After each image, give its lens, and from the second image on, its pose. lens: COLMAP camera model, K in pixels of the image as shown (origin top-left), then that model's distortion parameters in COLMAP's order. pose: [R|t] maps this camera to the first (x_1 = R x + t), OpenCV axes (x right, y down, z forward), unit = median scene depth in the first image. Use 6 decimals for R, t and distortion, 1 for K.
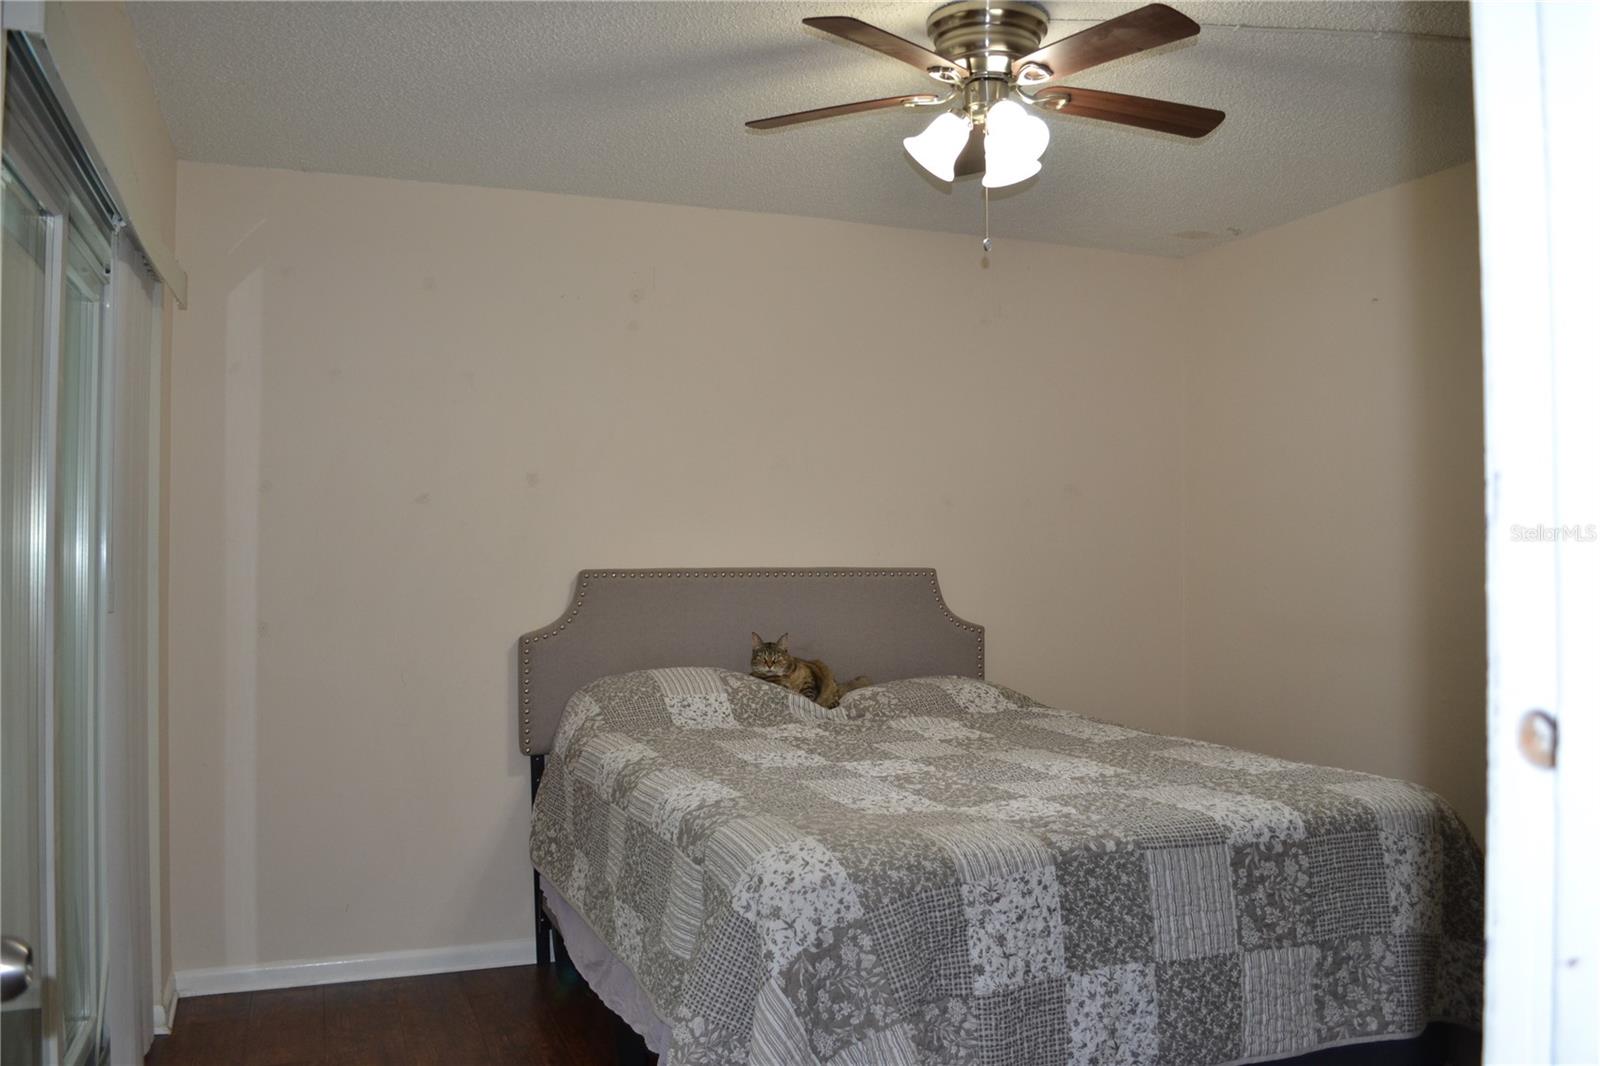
lens RADIAL K [[1280.5, 0, 800.6], [0, 1280.5, 540.7], [0, 0, 1]] dist [-0.084656, 0.013010]
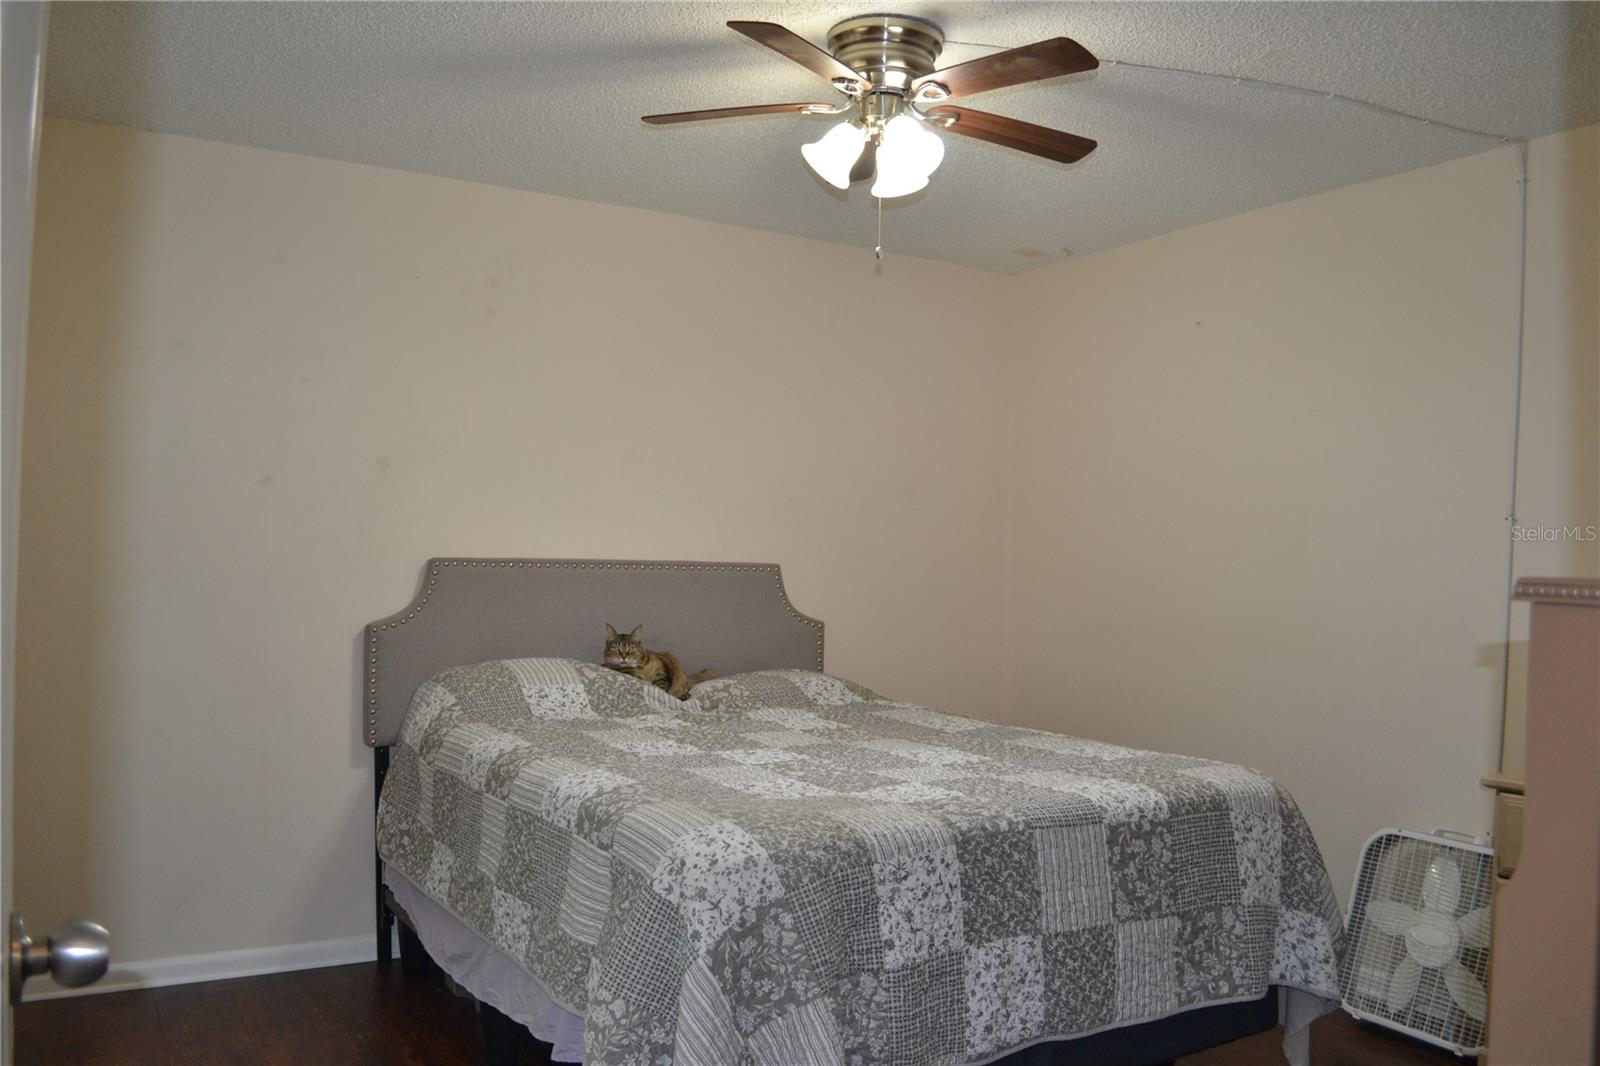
lens RADIAL K [[1280.5, 0, 800.6], [0, 1280.5, 540.7], [0, 0, 1]] dist [-0.084656, 0.013010]
pose [[0.984052, 0.023863, 0.176275, -0.111052], [-0.024107, 0.999709, -0.000761, 0.006293], [-0.176242, -0.003500, 0.984341, -0.018199]]
